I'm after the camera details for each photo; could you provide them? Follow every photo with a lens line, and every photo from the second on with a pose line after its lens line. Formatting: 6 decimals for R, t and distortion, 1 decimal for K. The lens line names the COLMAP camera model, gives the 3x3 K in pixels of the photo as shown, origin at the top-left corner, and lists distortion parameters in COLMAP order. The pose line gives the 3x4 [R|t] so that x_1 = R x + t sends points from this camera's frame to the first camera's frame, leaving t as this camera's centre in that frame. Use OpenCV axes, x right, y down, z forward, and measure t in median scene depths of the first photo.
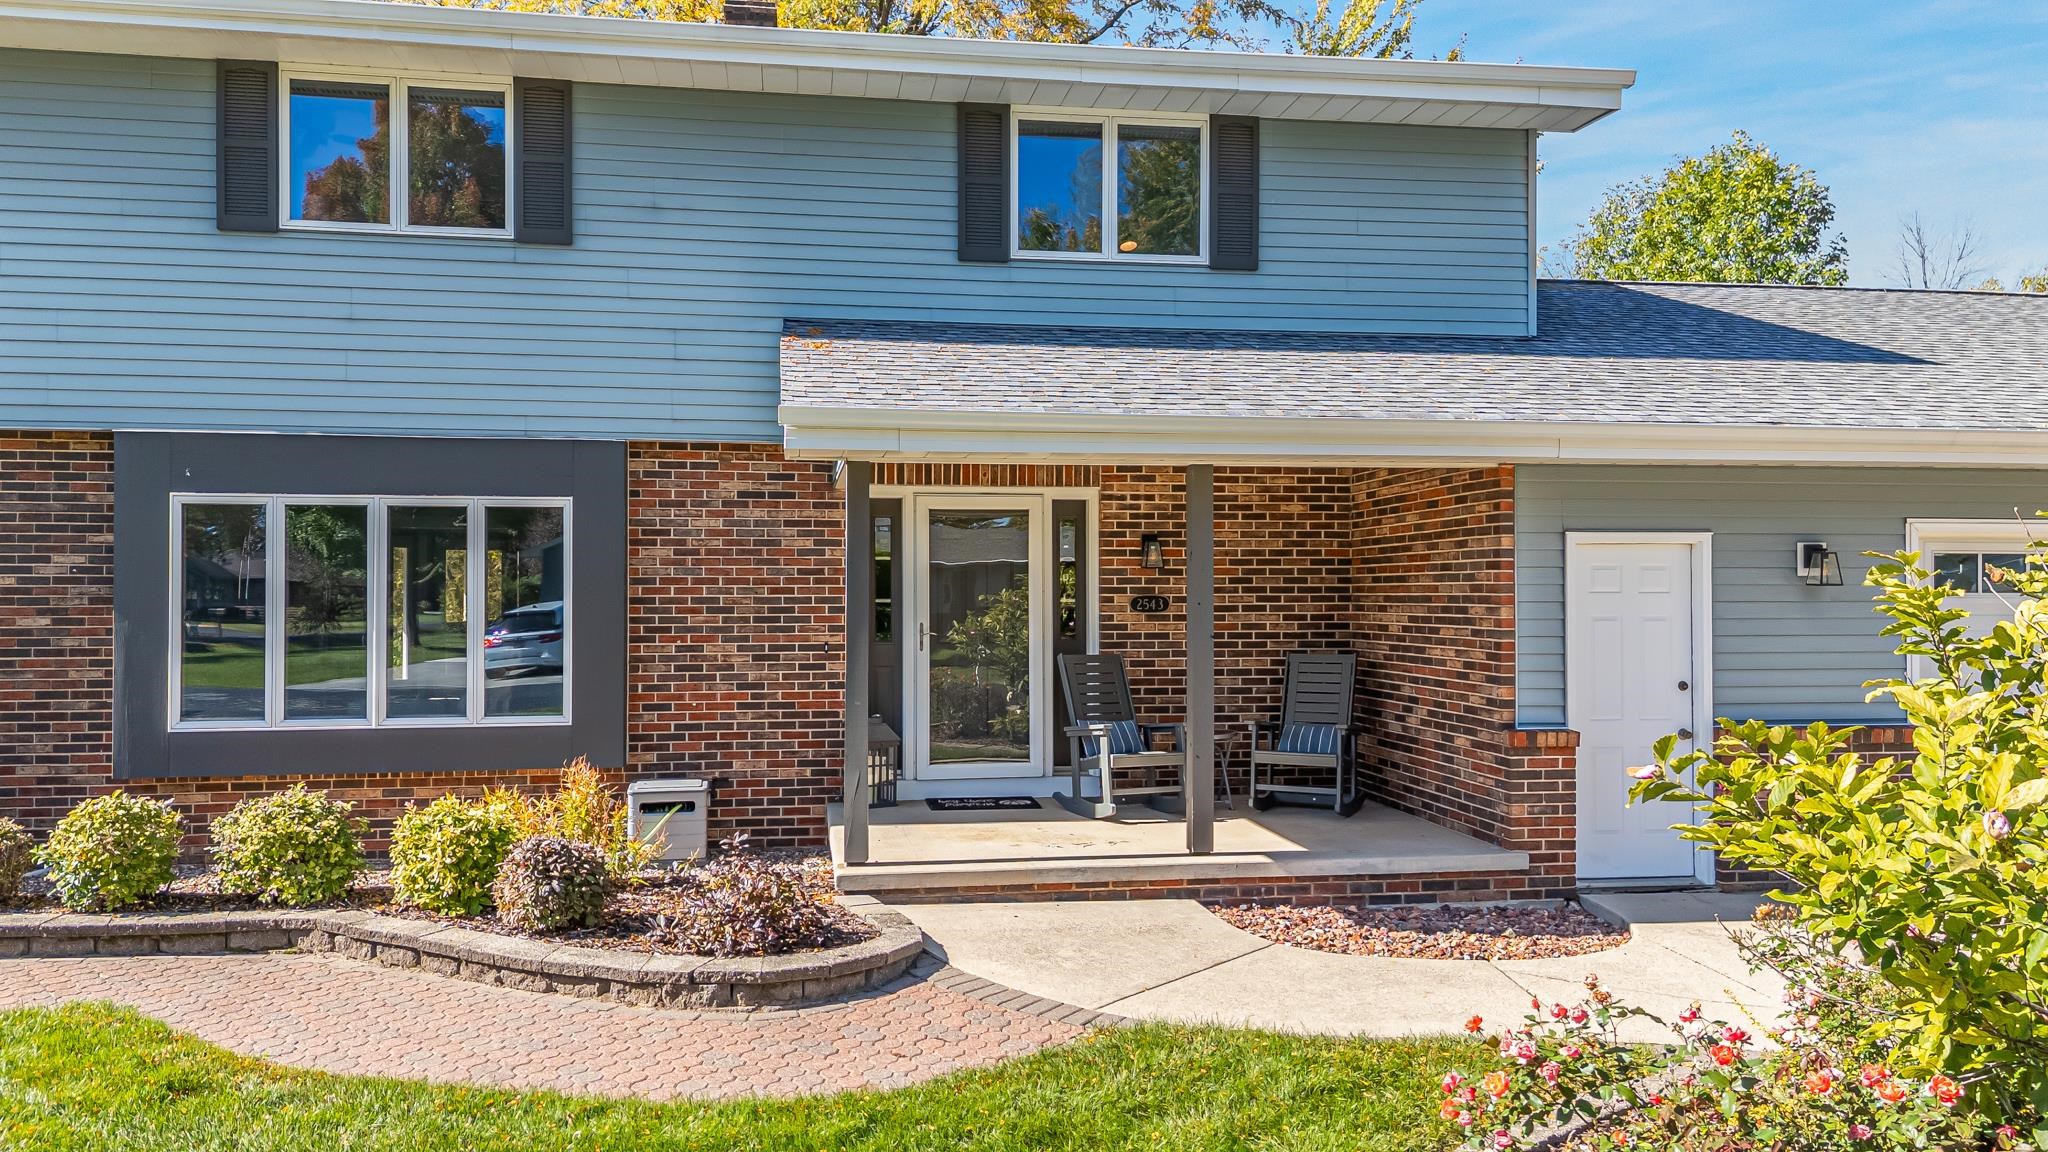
lens RADIAL K [[1489.1, 0, 1015.1], [0, 1489.1, 591.4], [0, 0, 1]] dist [0.056628, -0.048052]
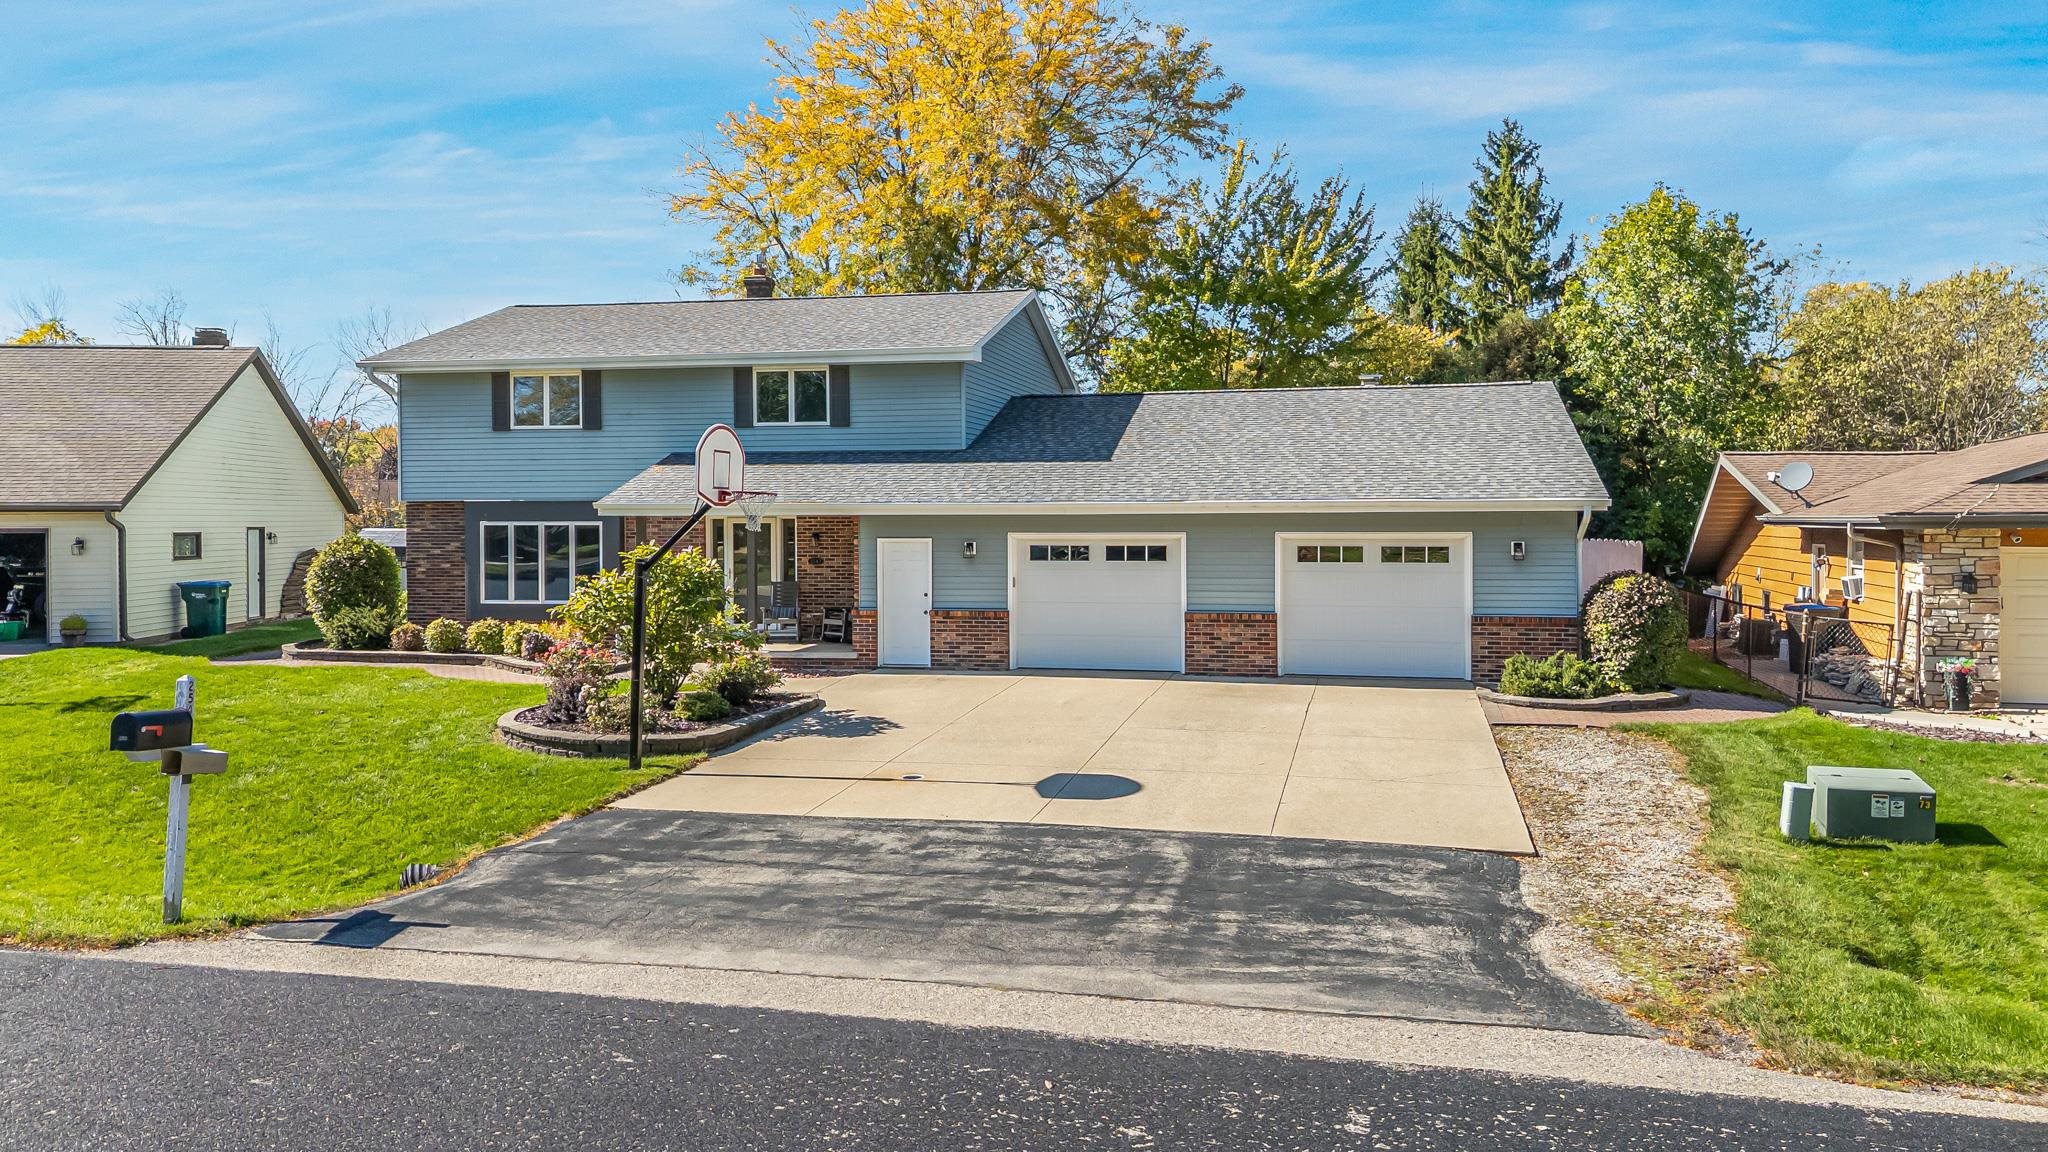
lens RADIAL K [[1489.1, 0, 1033.3], [0, 1489.1, 576.7], [0, 0, 1]] dist [0.056628, -0.048052]
pose [[0.935060, 0.010311, -0.354339, 1.447652], [0.003540, 0.999256, 0.038417, -0.066201], [0.354471, -0.037177, 0.934328, -1.316075]]
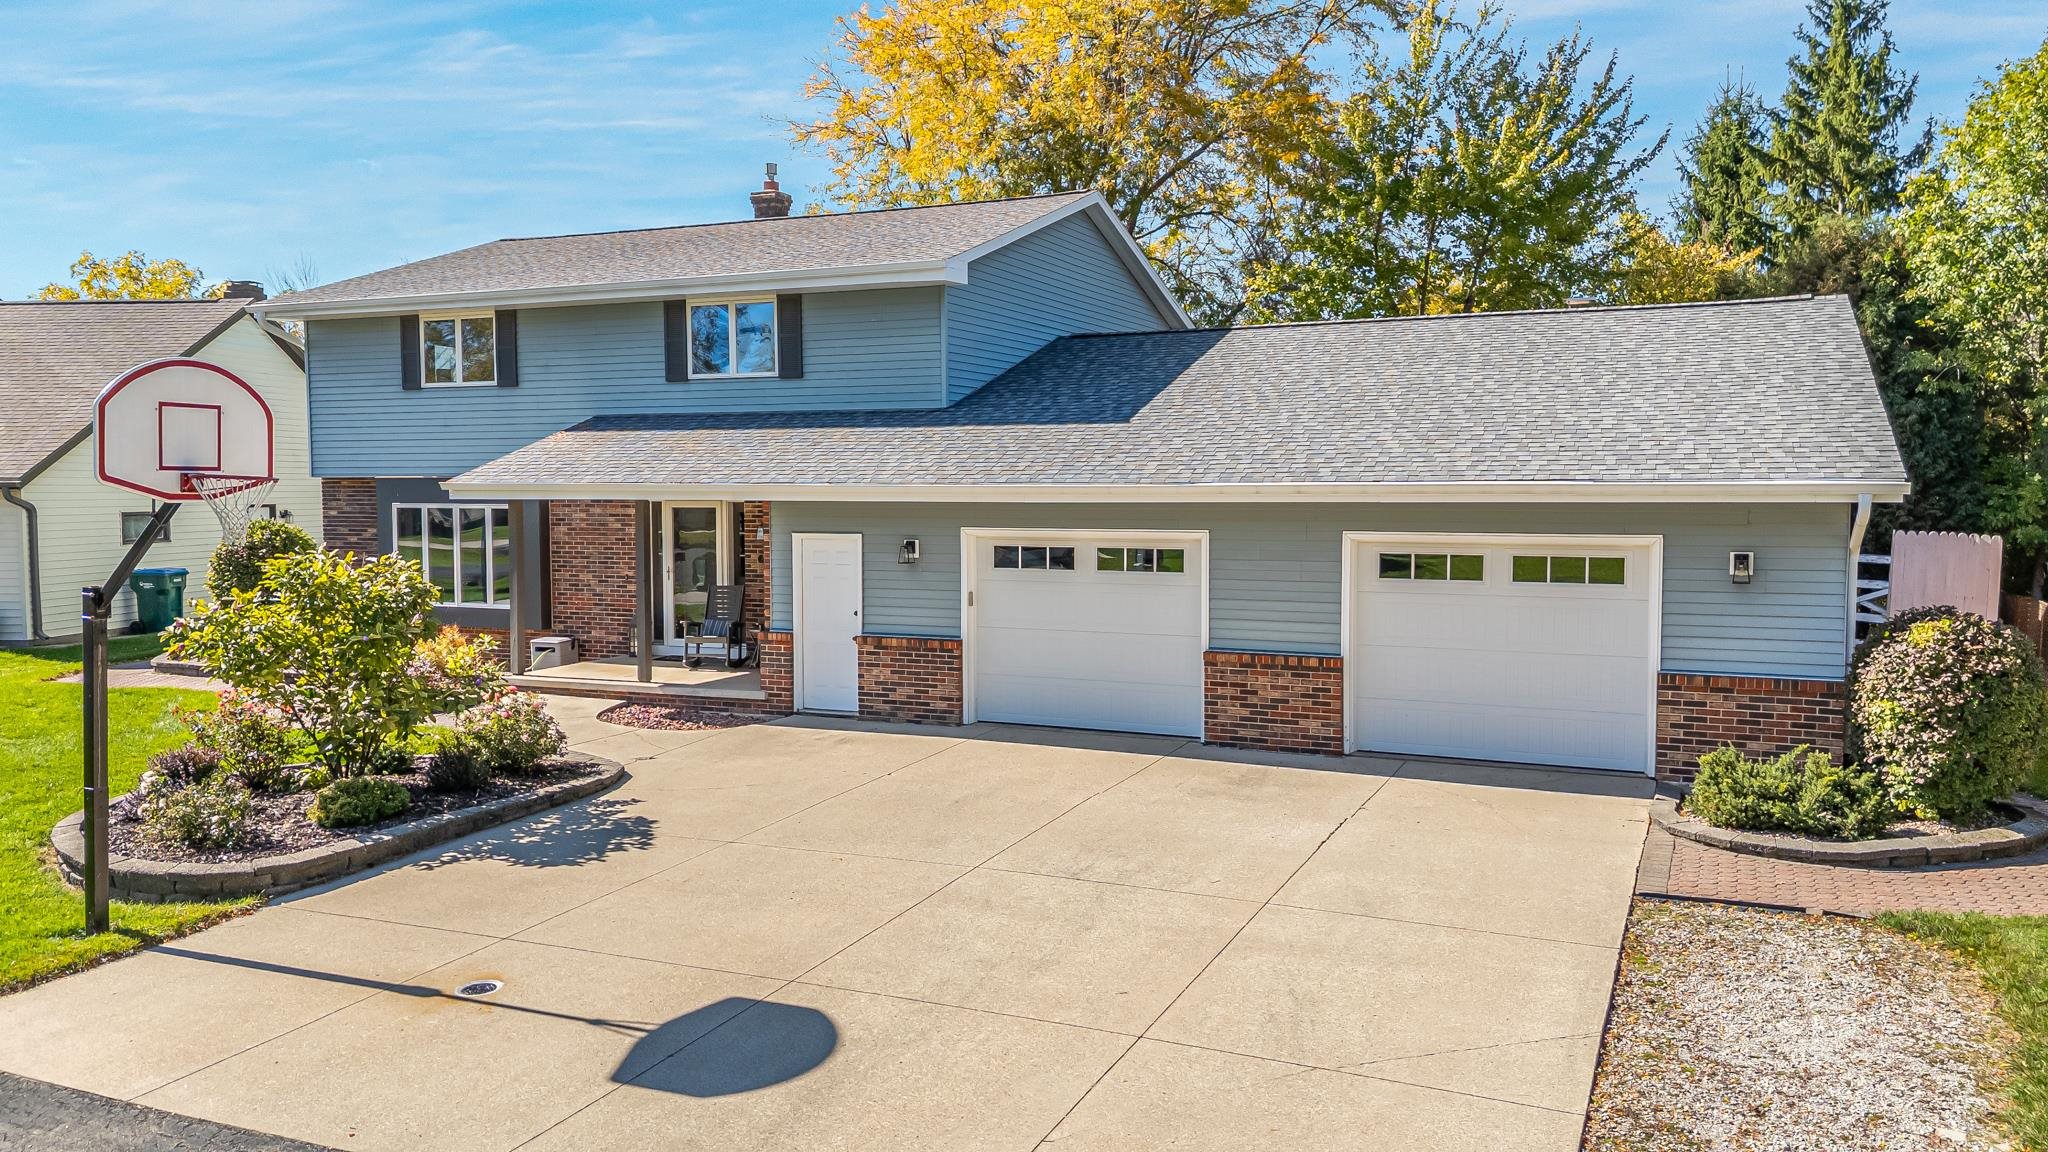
lens RADIAL K [[1489.1, 0, 1034.6], [0, 1489.1, 598.5], [0, 0, 1]] dist [0.056628, -0.048052]
pose [[0.844837, 0.039179, -0.533588, 1.516674], [0.001348, 0.997156, 0.075351, -0.091065], [0.535023, -0.064379, 0.842381, -0.437843]]
